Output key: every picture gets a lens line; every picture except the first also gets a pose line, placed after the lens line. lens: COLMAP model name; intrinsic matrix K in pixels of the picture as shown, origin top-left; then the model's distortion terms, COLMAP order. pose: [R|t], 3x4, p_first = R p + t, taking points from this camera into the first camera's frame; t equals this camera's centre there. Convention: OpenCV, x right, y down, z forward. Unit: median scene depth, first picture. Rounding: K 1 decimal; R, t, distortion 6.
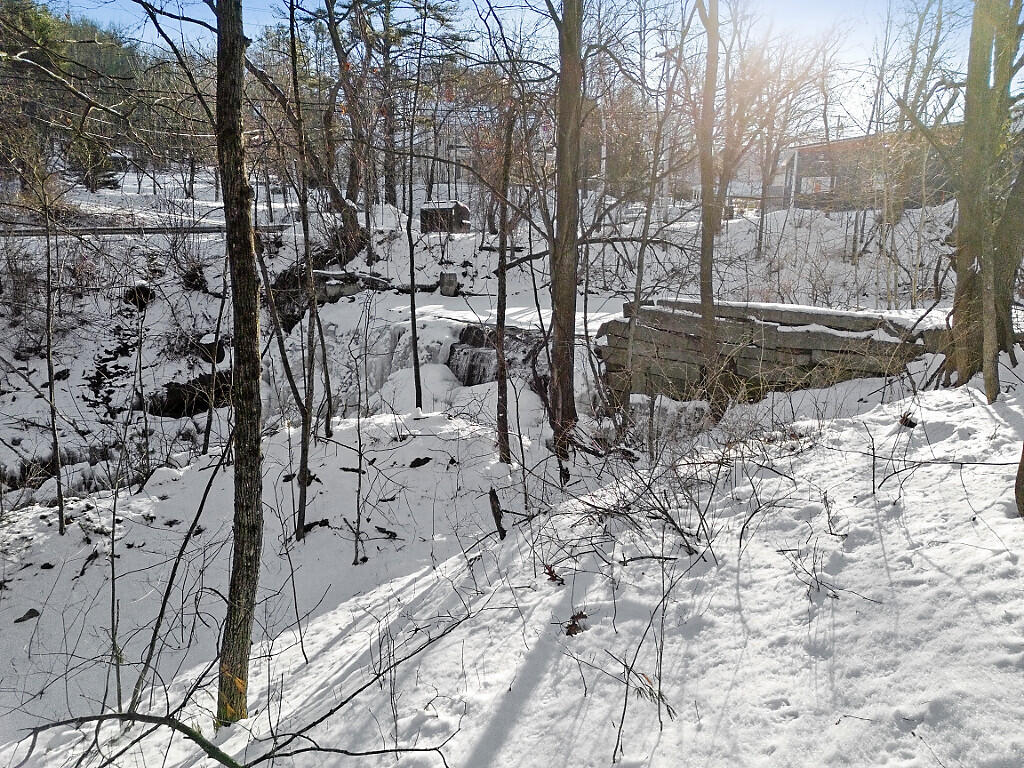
lens RADIAL K [[713.4, 0, 512.0], [0, 713.4, 384.0], [0, 0, 1]] dist [0.100322, -0.118687]
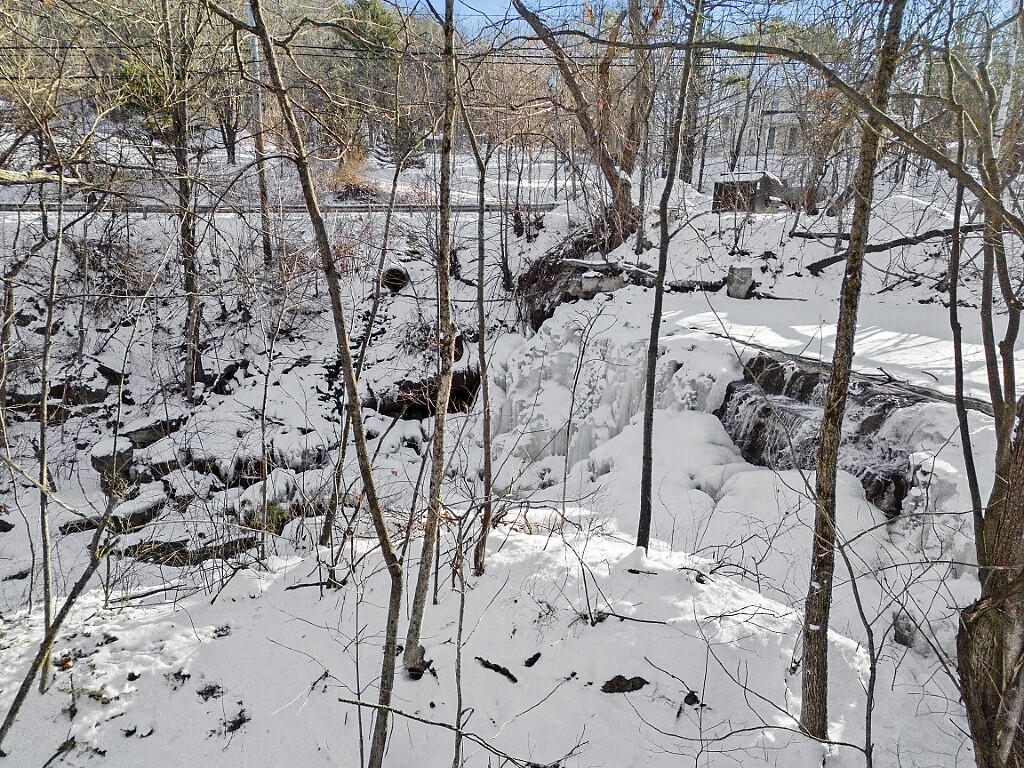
lens RADIAL K [[713.4, 0, 512.0], [0, 713.4, 384.0], [0, 0, 1]] dist [0.100322, -0.118687]
pose [[0.921245, 0.104485, -0.374687, -0.014507], [-0.094235, 0.994504, 0.045630, -0.046112], [0.377395, -0.006728, 0.926028, 0.214253]]
